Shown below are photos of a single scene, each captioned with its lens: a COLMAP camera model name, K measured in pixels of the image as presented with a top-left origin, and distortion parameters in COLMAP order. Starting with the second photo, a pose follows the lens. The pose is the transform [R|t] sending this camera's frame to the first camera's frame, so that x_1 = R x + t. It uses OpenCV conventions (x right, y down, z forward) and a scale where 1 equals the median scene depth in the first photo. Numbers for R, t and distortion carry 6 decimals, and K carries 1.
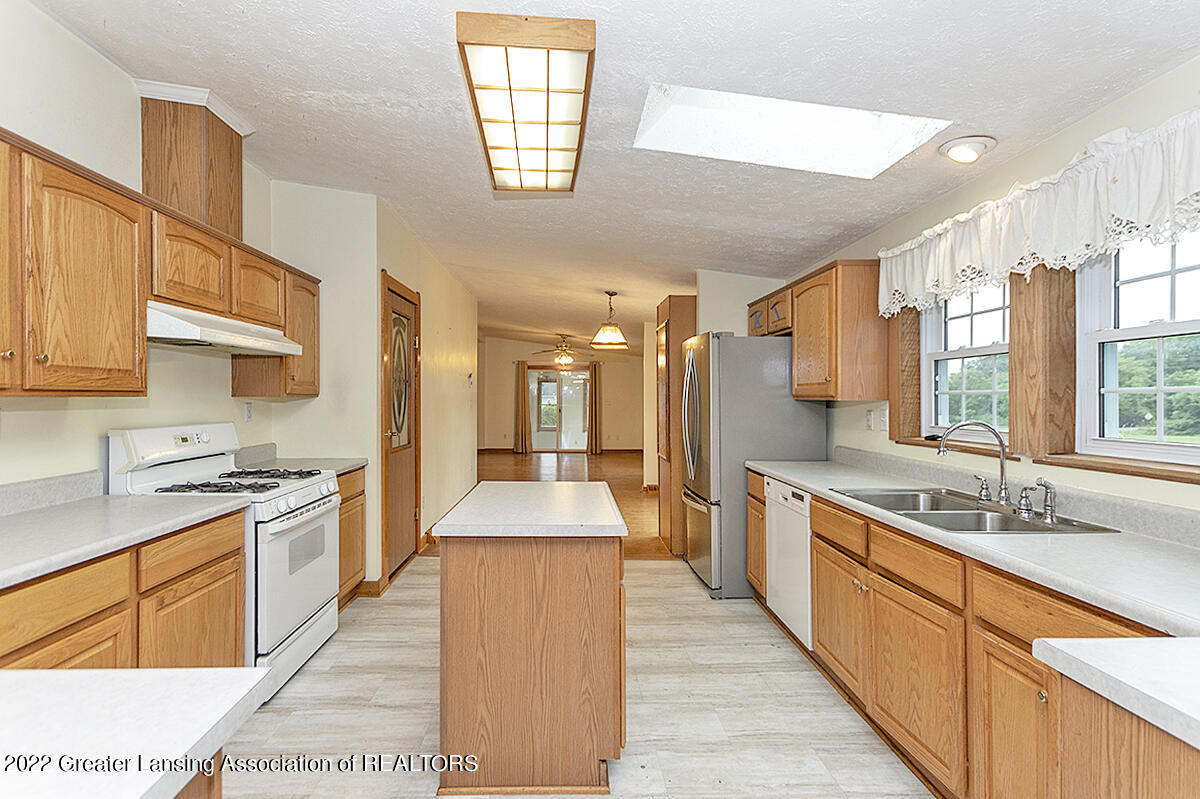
lens RADIAL K [[541.6, 0, 597.3], [0, 541.6, 402.7], [0, 0, 1]] dist [0.008825, -0.003522]
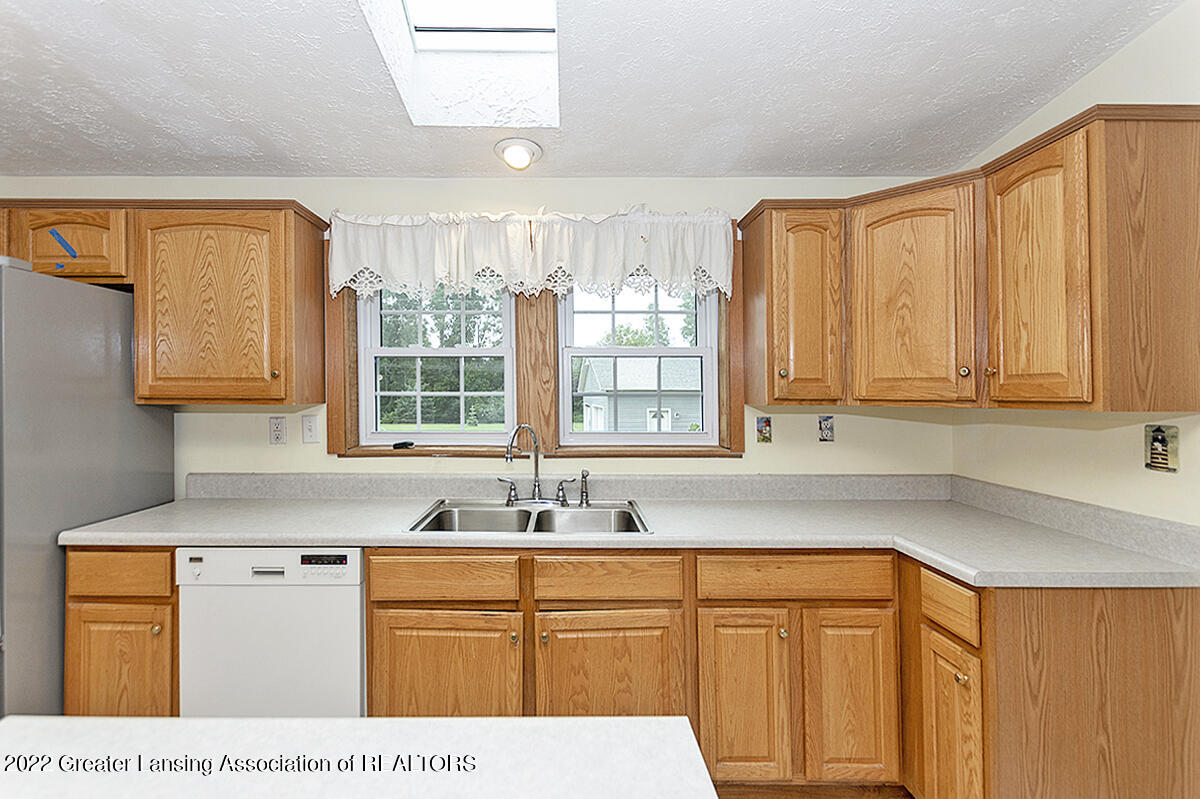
lens RADIAL K [[541.6, 0, 569.8], [0, 541.6, 386.5], [0, 0, 1]] dist [0.008825, -0.003522]
pose [[0.061303, 0.004996, 0.998107, -0.291534], [0.005938, 0.999968, -0.005370, -0.028509], [-0.998102, 0.006256, 0.061272, 0.795242]]
